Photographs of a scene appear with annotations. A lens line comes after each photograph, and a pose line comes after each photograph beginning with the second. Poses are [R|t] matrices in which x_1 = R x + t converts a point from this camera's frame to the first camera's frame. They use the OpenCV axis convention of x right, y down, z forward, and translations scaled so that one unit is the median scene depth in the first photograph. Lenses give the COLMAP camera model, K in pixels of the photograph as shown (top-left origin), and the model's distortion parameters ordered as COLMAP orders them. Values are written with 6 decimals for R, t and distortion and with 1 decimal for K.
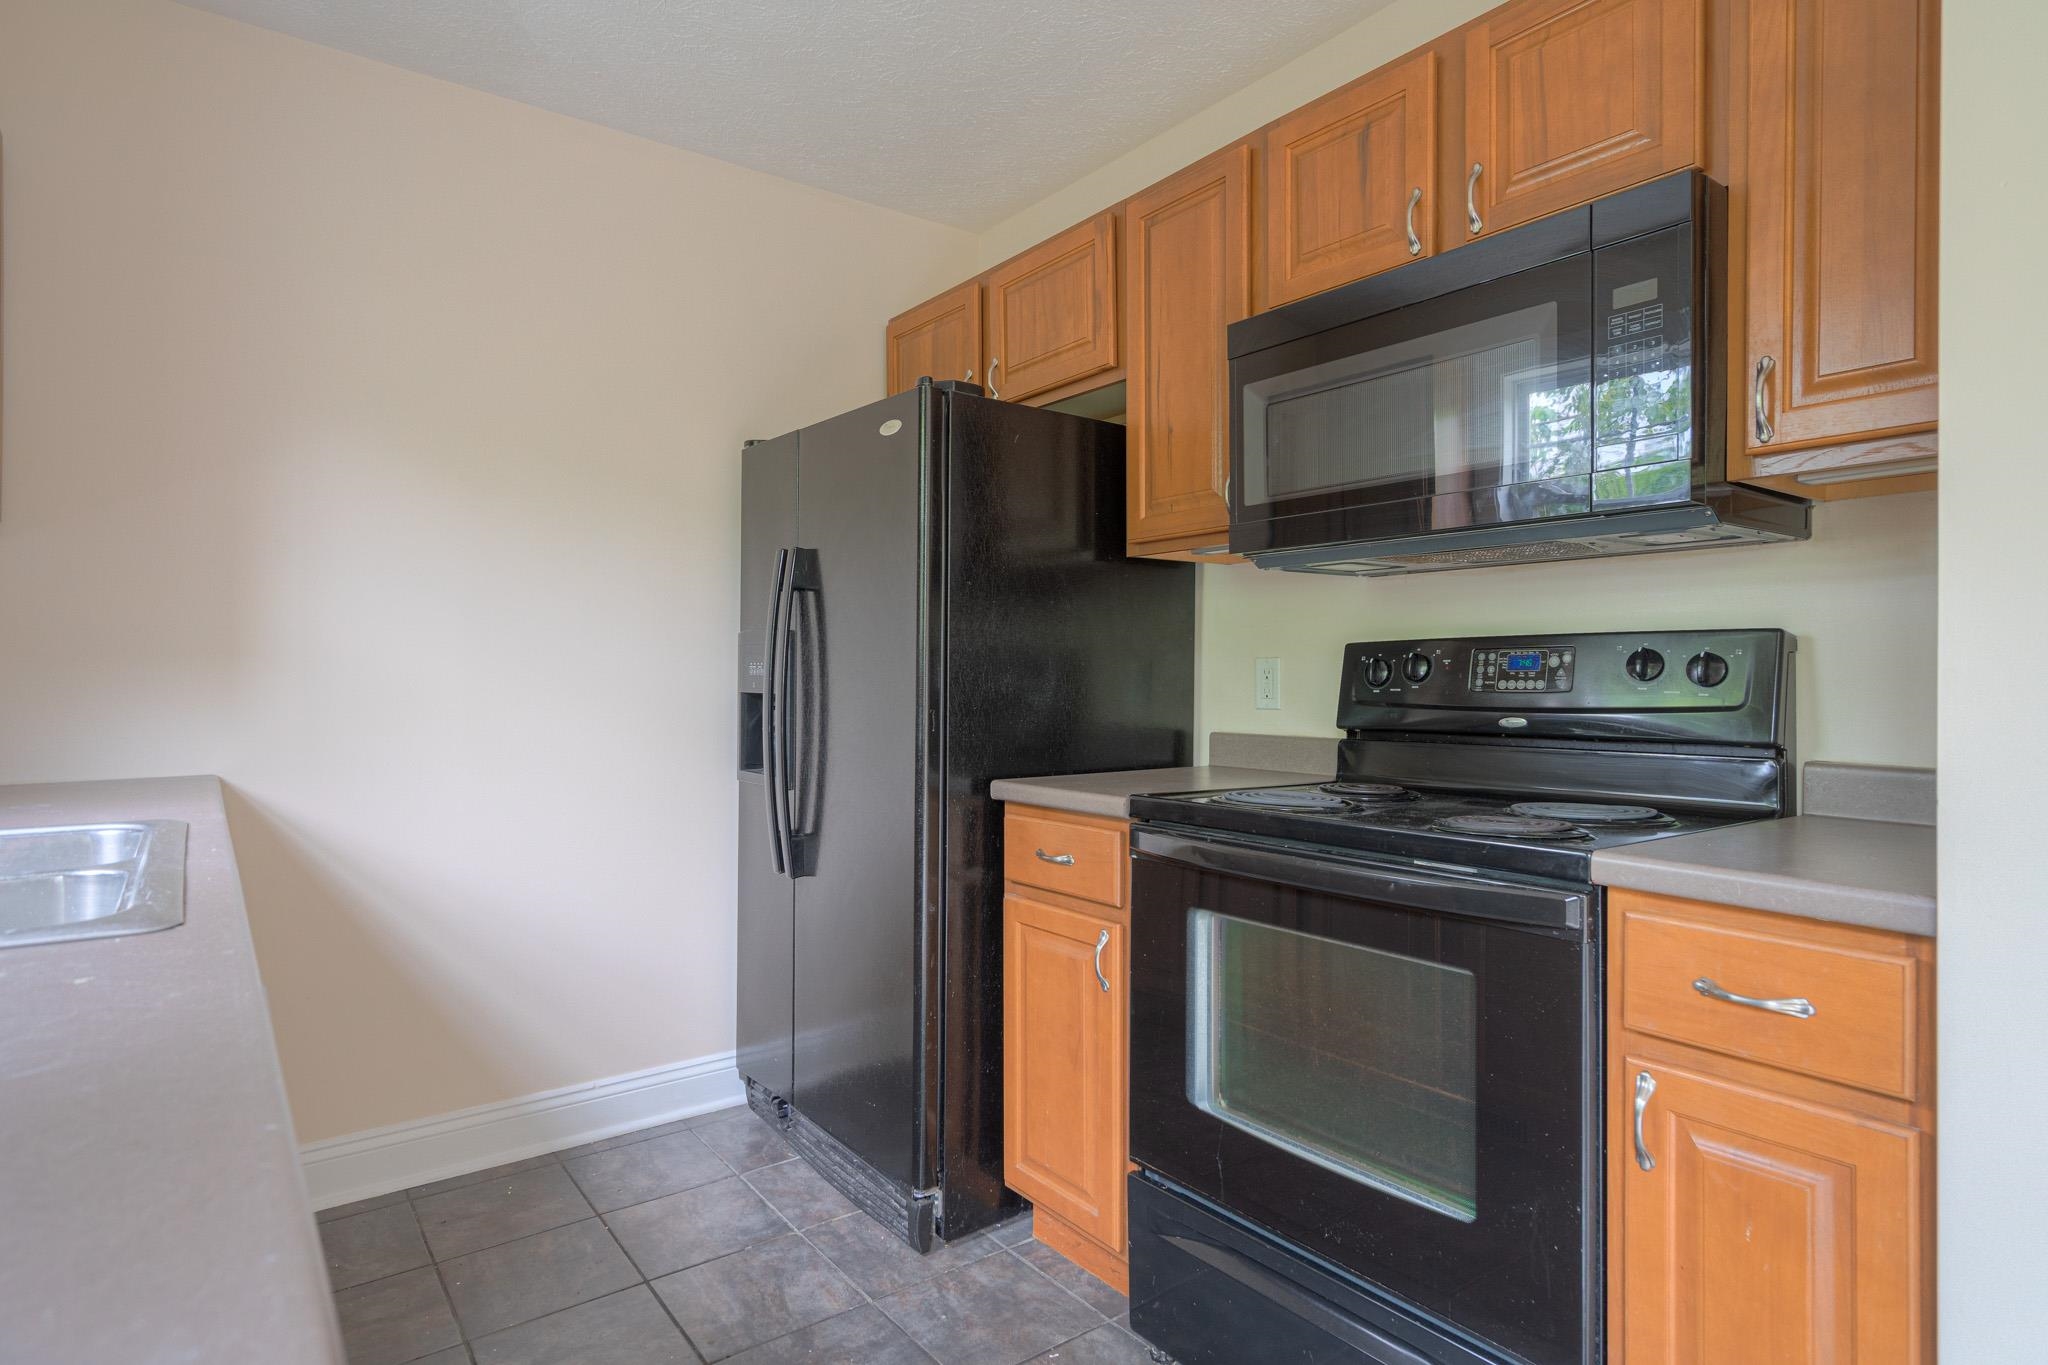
lens RADIAL K [[1099.3, 0, 1020.9], [0, 1099.3, 674.1], [0, 0, 1]] dist [0.003427, 0.001861]
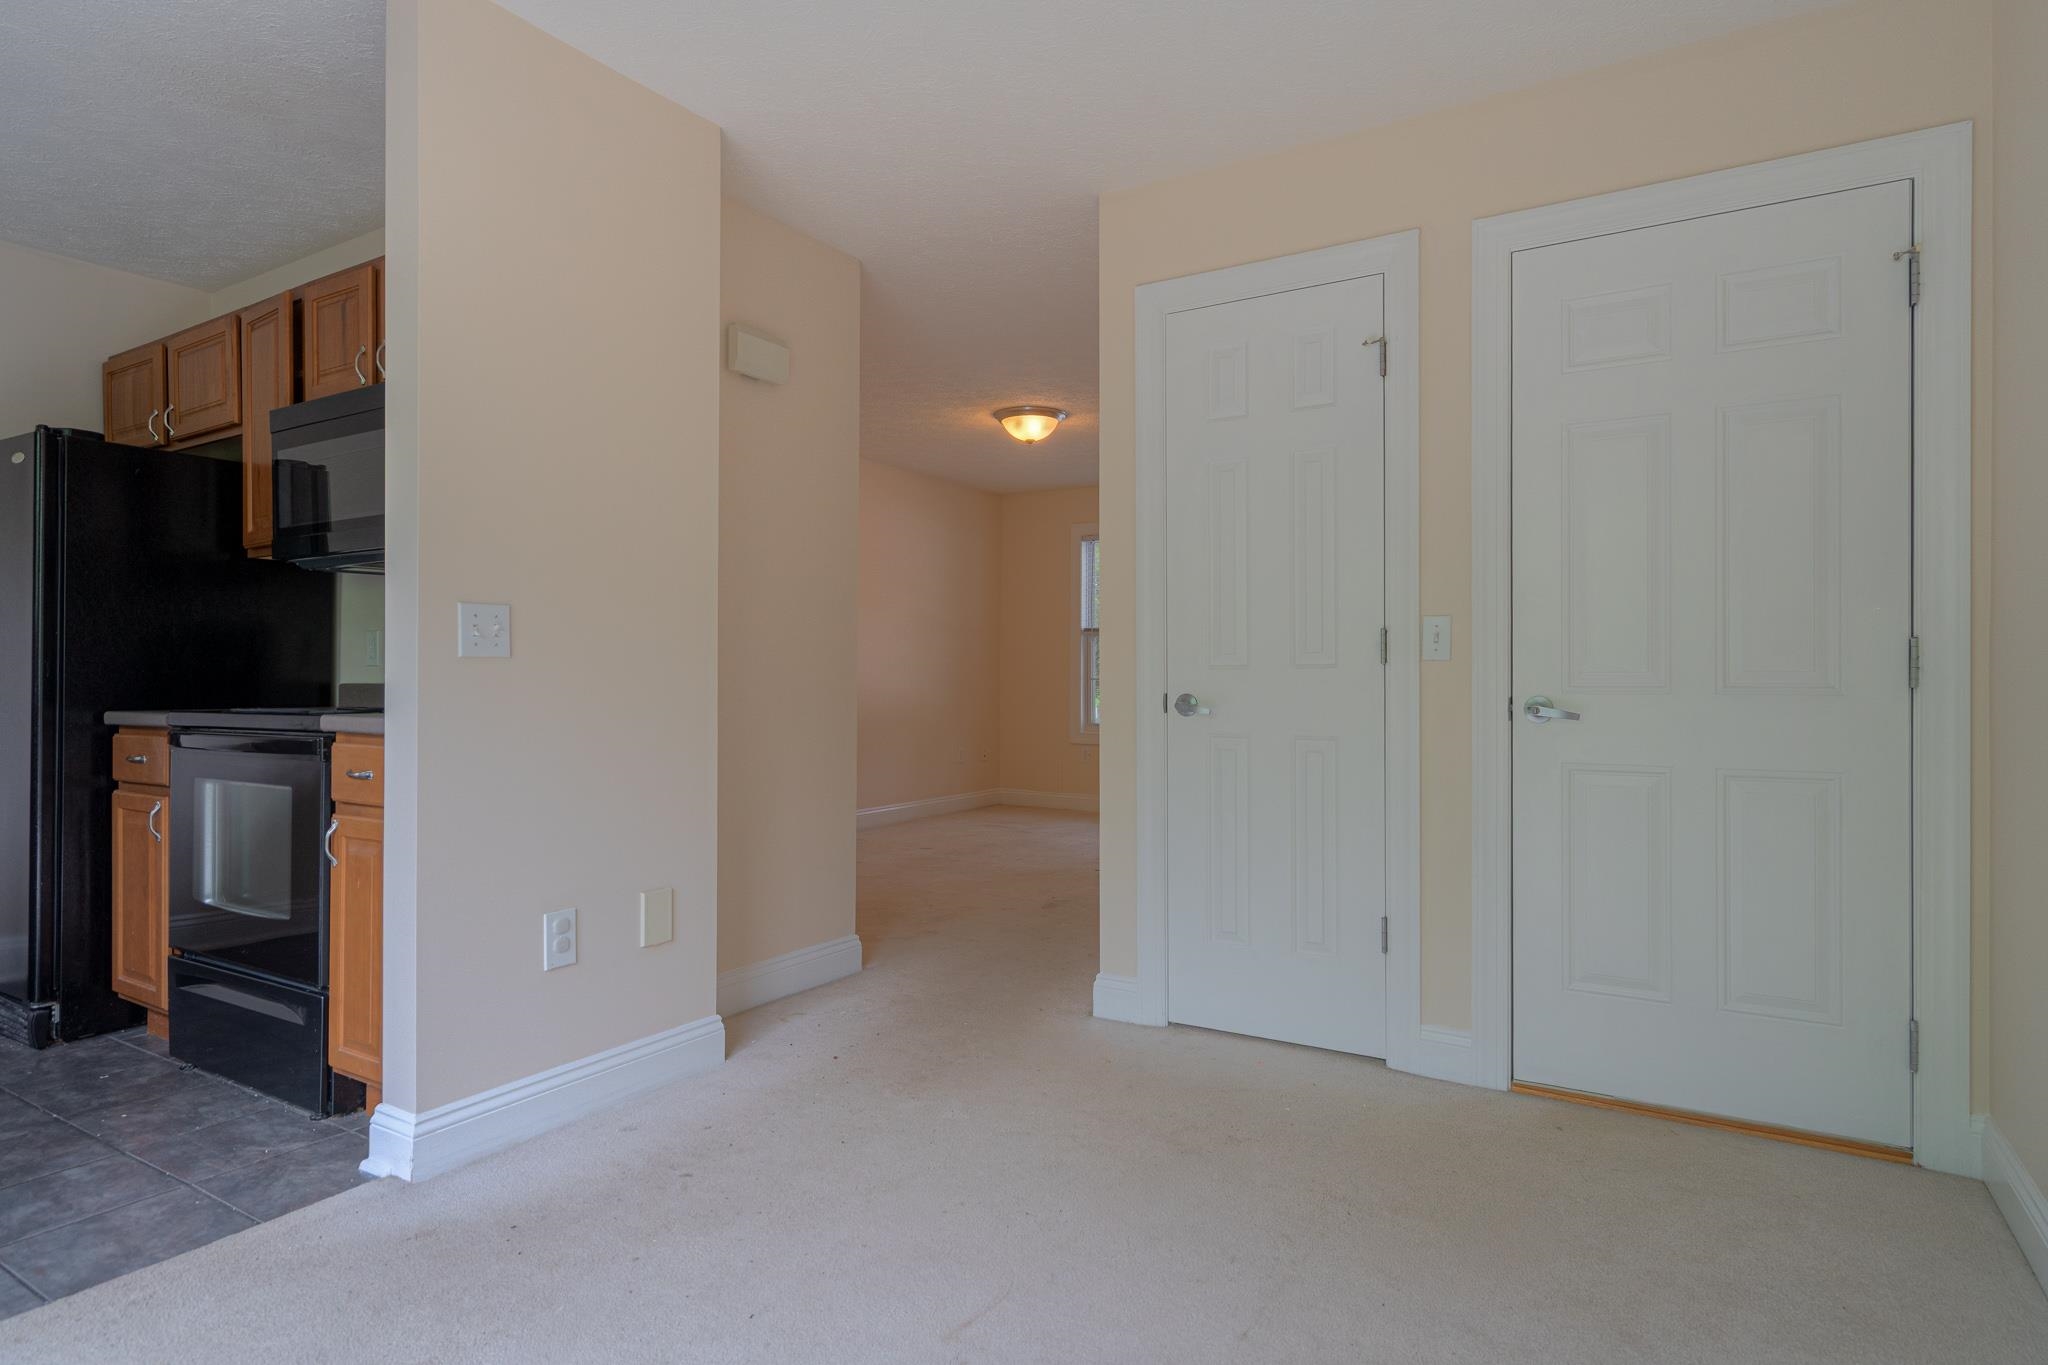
lens RADIAL K [[1099.3, 0, 1020.9], [0, 1099.3, 674.1], [0, 0, 1]] dist [0.003427, 0.001861]
pose [[0.933017, -0.002055, 0.359827, 0.563993], [0.002453, 0.999997, -0.000649, 0.051472], [-0.359824, 0.001488, 0.933019, -0.754144]]
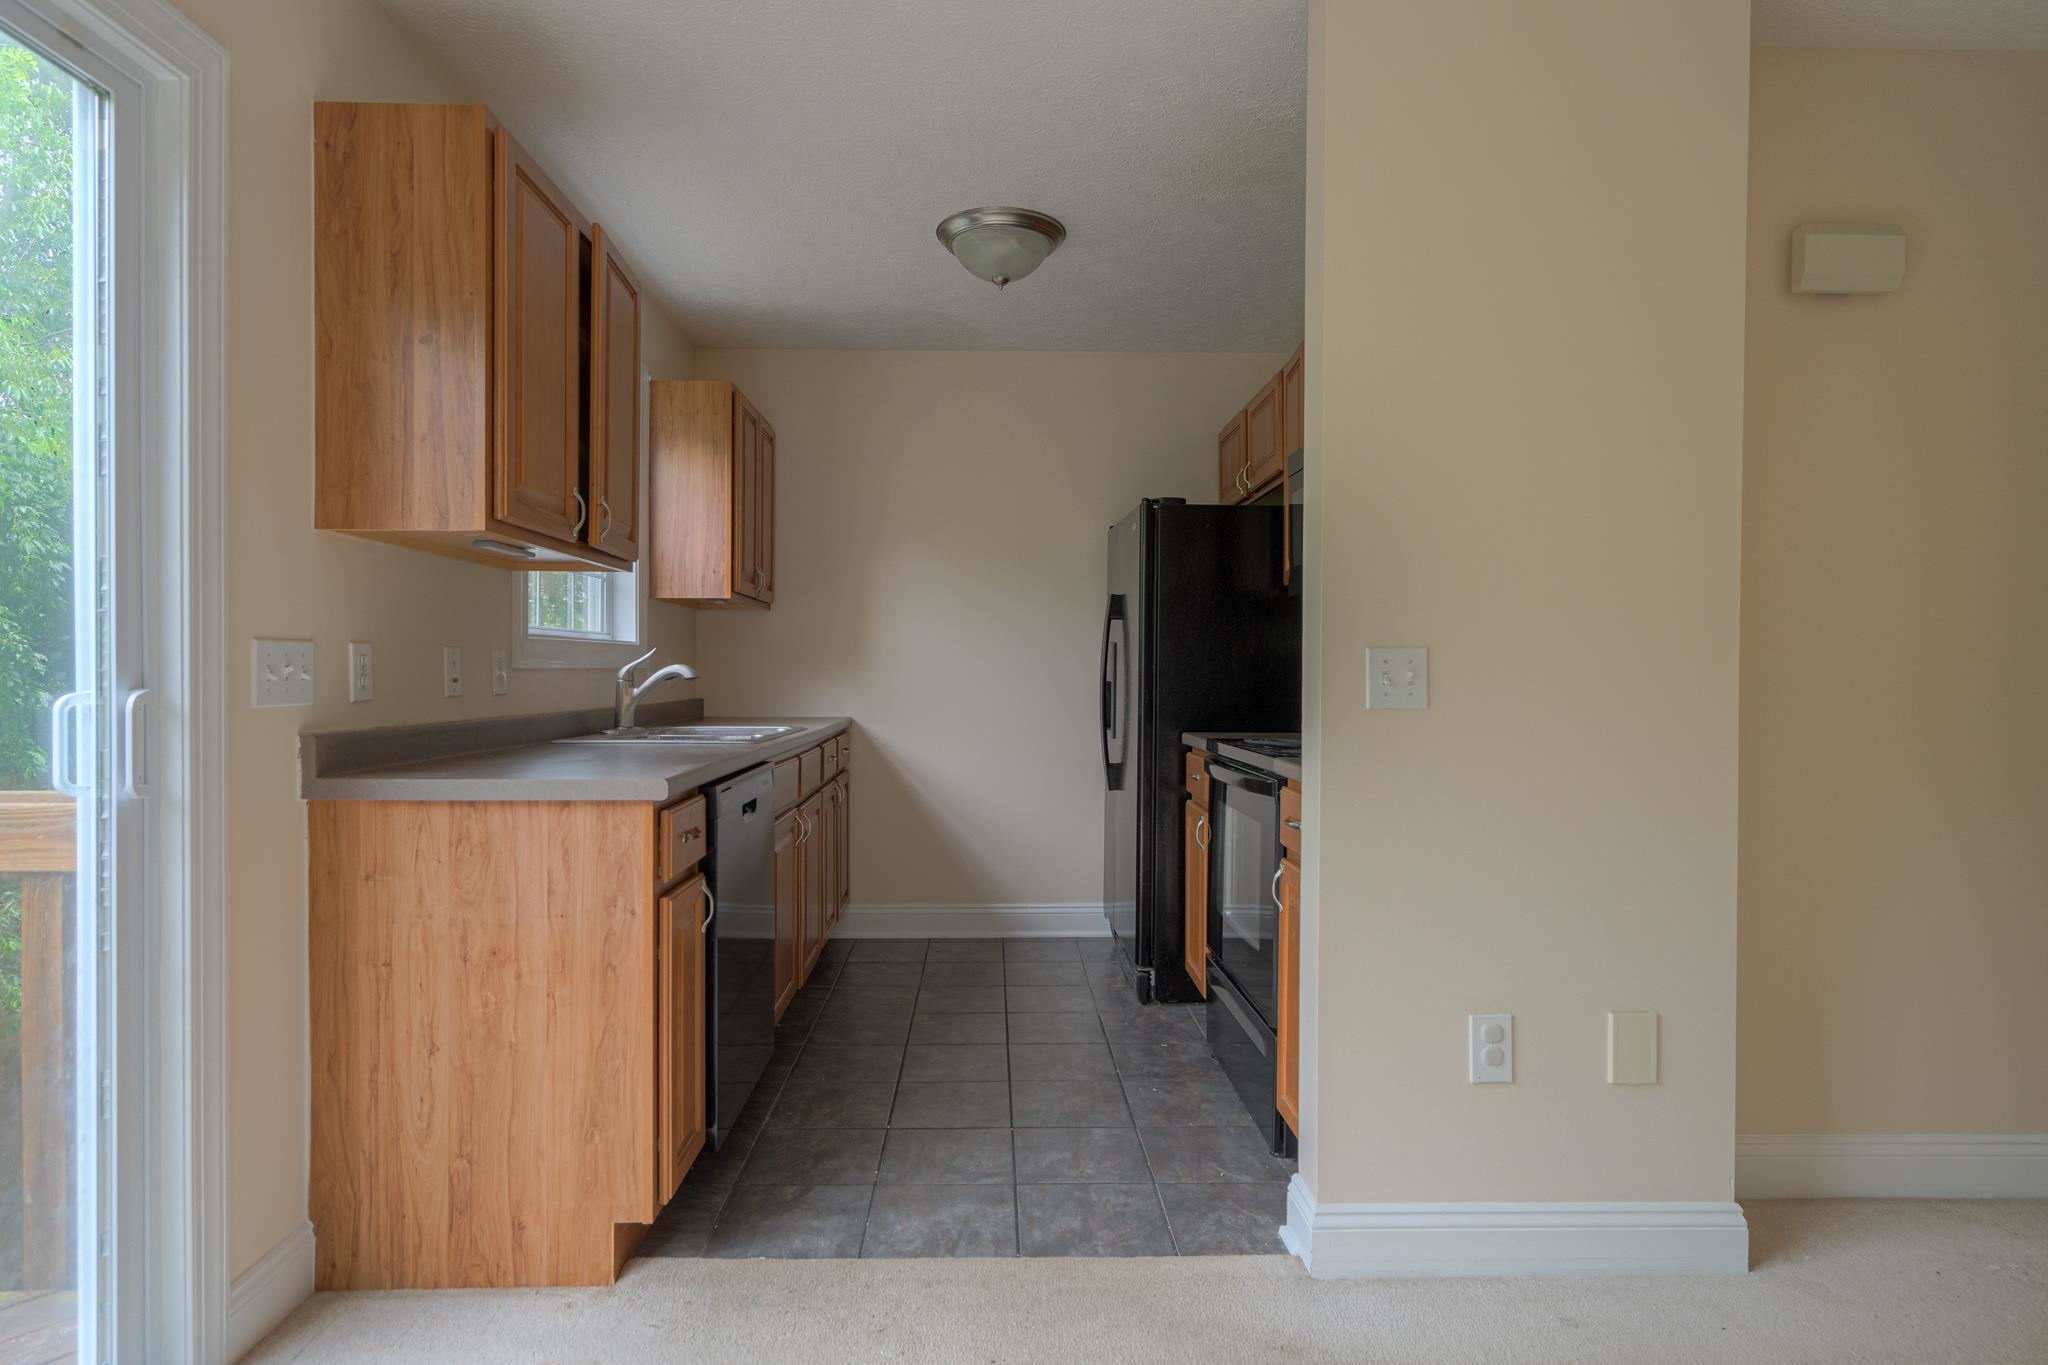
lens RADIAL K [[1099.3, 0, 1020.9], [0, 1099.3, 674.1], [0, 0, 1]] dist [0.003427, 0.001861]
pose [[0.817019, 0.002570, -0.576605, 0.741560], [-0.000981, 0.999995, 0.003067, 0.001338], [0.576610, -0.001940, 0.817017, -0.518792]]
